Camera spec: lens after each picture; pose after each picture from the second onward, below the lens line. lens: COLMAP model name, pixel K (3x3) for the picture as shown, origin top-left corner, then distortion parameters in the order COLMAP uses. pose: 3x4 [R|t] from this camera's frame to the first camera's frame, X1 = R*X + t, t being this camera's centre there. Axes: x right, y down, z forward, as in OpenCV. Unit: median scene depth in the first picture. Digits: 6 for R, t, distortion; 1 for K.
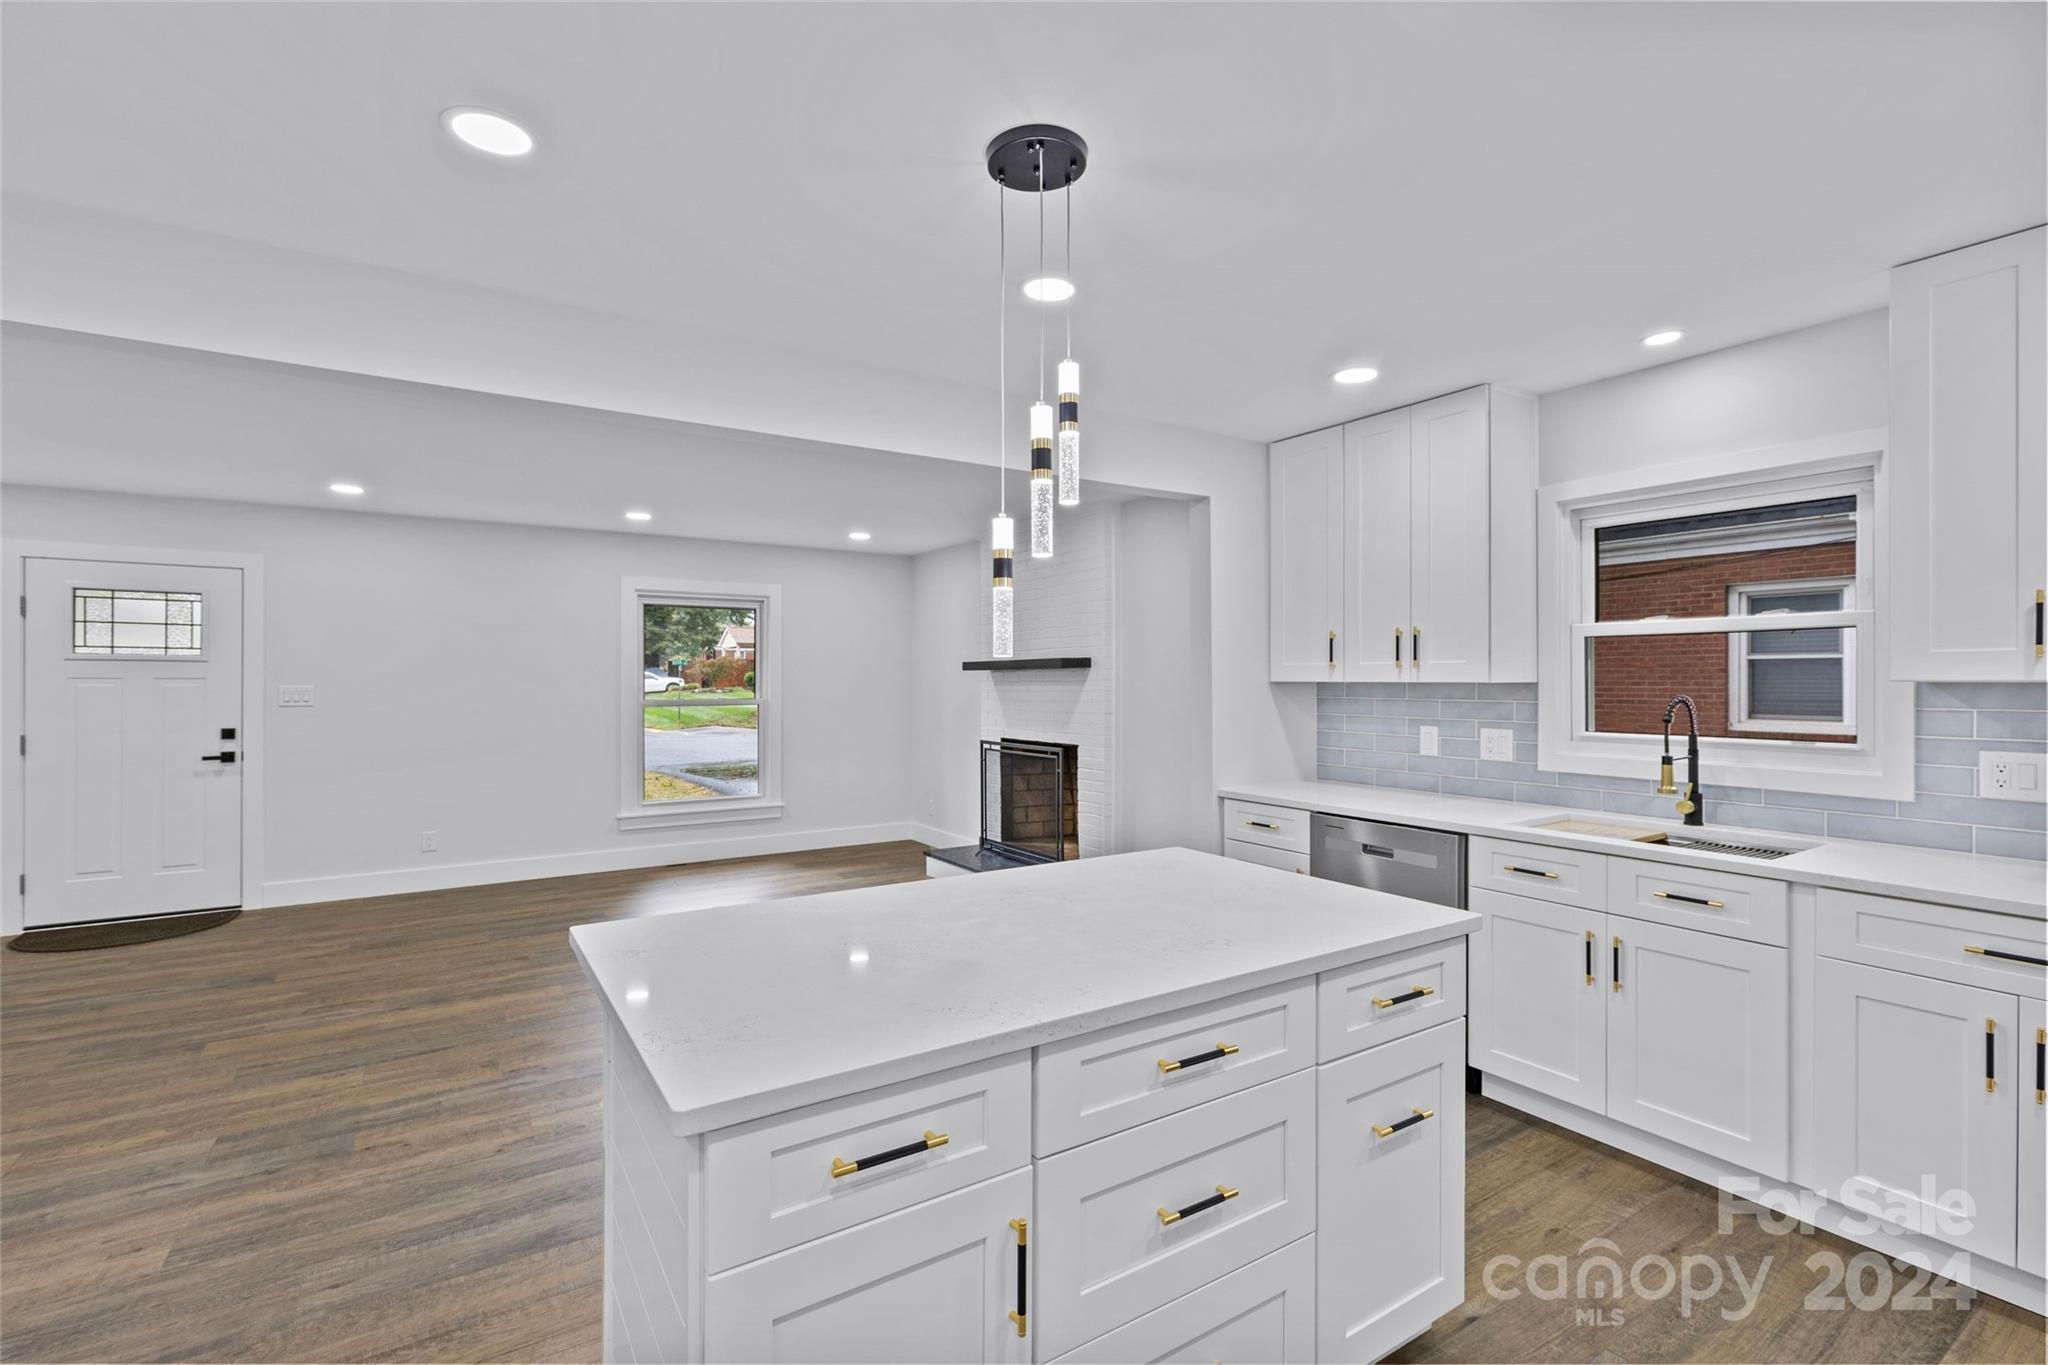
lens RADIAL K [[910.7, 0, 1016.3], [0, 910.7, 681.4], [0, 0, 1]] dist [0.001948, -0.000210]
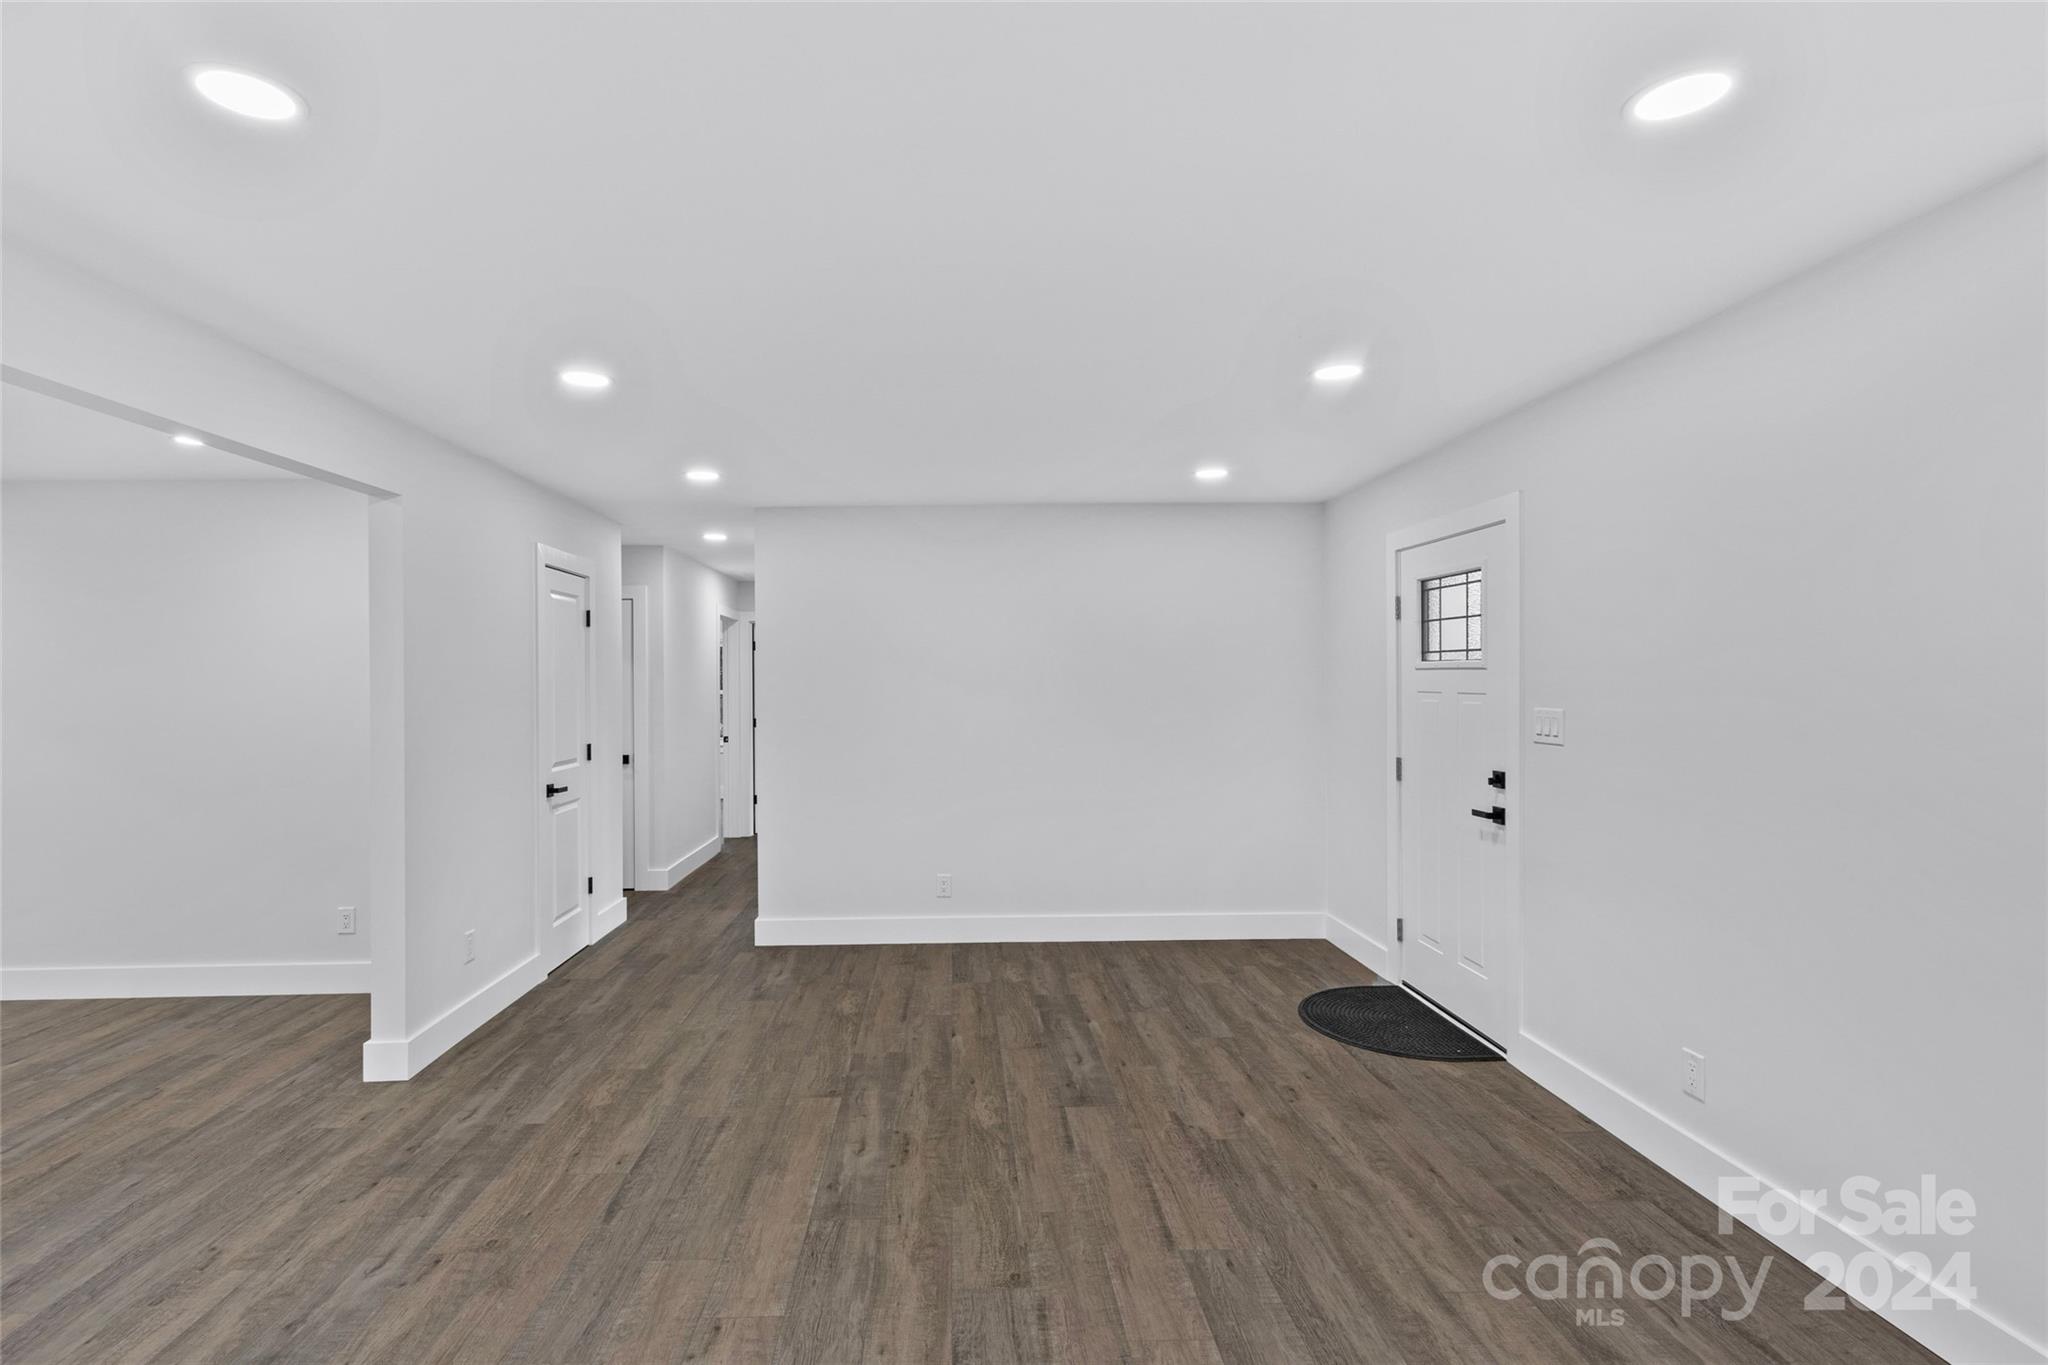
lens RADIAL K [[996.6, 0, 978.6], [0, 996.6, 677.6], [0, 0, 1]] dist [0.002576, 0.000524]
pose [[-0.521268, 0.001238, -0.853392, -0.093619], [0.005750, 0.999981, -0.002062, -0.023598], [0.853373, -0.005982, -0.521266, 1.556653]]
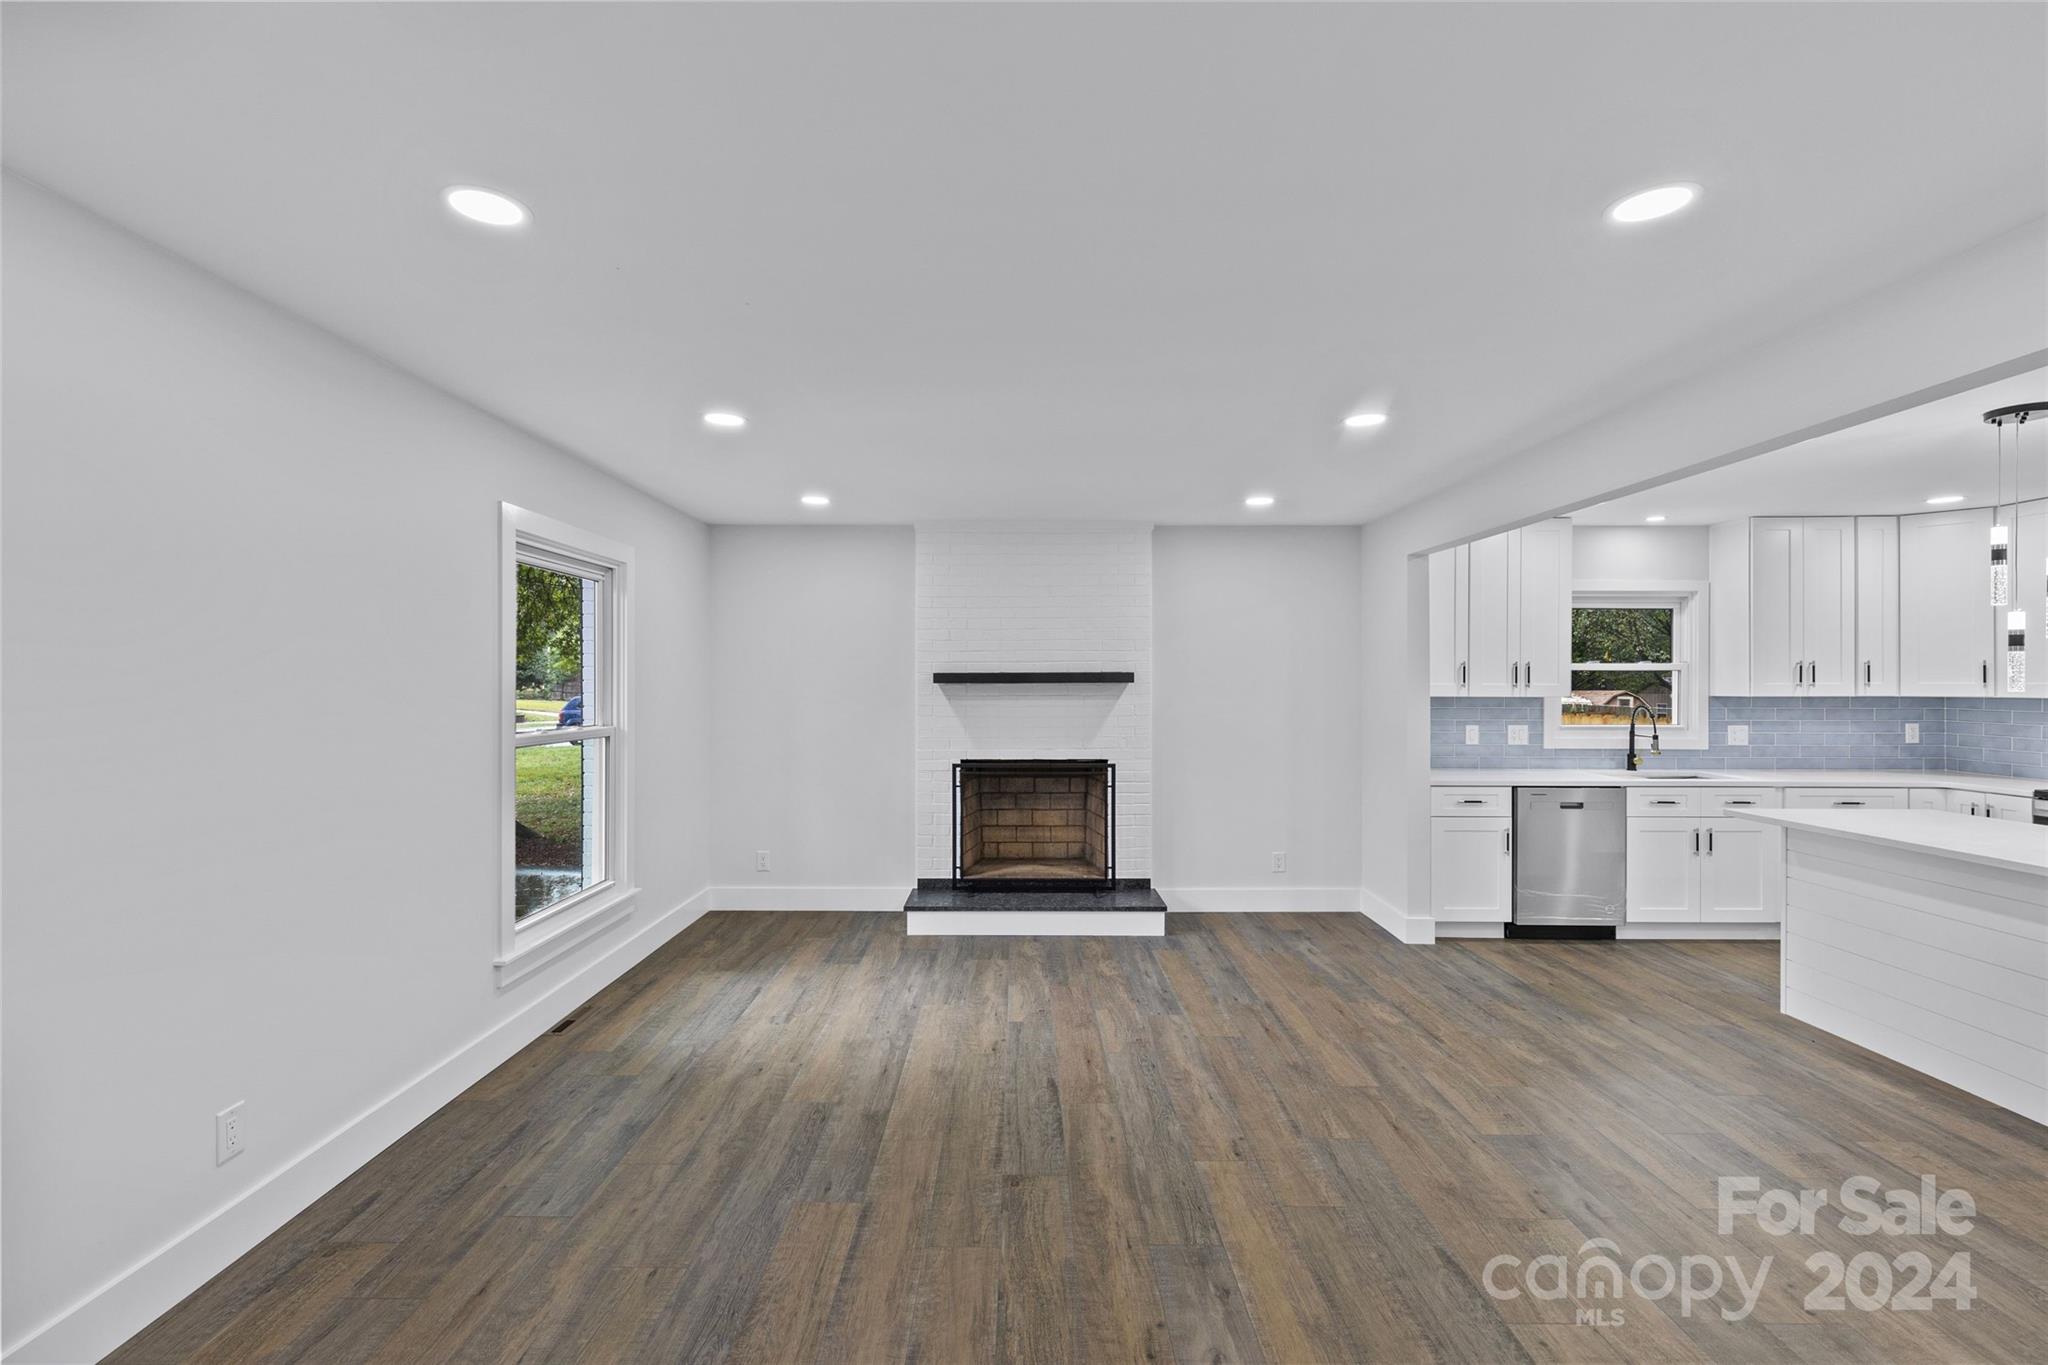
lens RADIAL K [[910.7, 0, 1016.3], [0, 910.7, 681.4], [0, 0, 1]] dist [0.001948, -0.000210]
pose [[0.547819, 0.002285, 0.836593, -1.274952], [-0.000527, 0.999997, -0.002386, -0.020482], [-0.836596, 0.000866, 0.547819, 0.833585]]
